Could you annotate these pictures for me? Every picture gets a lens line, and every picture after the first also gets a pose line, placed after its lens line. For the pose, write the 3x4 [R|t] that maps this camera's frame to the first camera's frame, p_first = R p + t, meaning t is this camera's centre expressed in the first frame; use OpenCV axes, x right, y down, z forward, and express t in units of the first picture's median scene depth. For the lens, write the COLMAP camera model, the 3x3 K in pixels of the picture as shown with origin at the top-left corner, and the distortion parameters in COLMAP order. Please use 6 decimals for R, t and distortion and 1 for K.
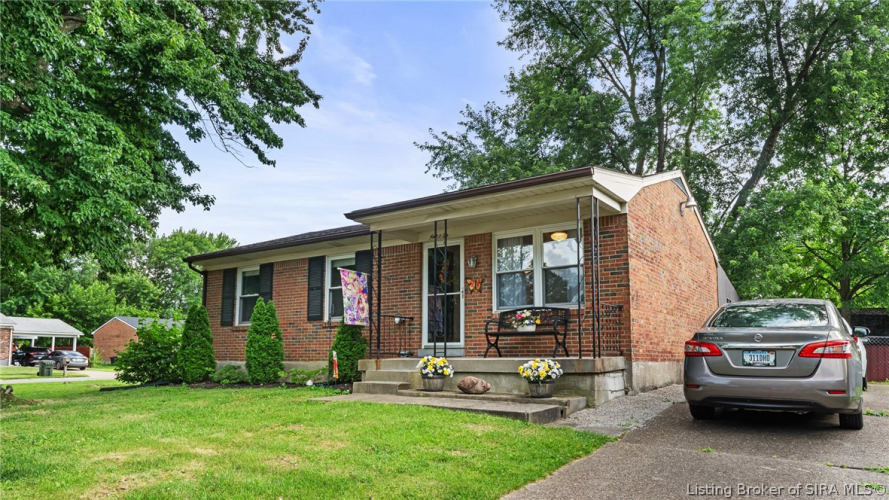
lens RADIAL K [[611.6, 0, 444.5], [0, 611.6, 250.0], [0, 0, 1]] dist [0.006738, 0.000312]
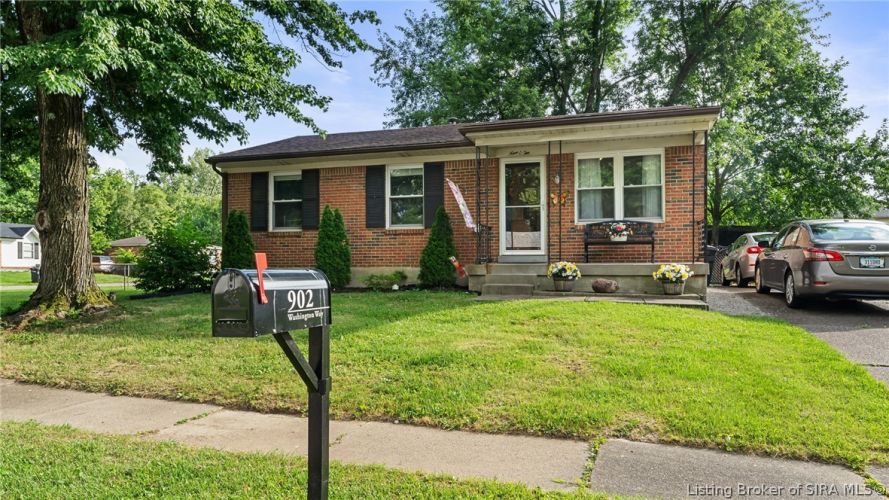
lens RADIAL K [[617.5, 0, 444.5], [0, 617.5, 250.0], [0, 0, 1]] dist [0.002783, 0.001011]
pose [[0.951490, 0.004974, 0.307638, -0.464448], [-0.051087, 0.988544, 0.142022, -0.001414], [-0.303408, -0.150848, 0.940845, -0.017975]]
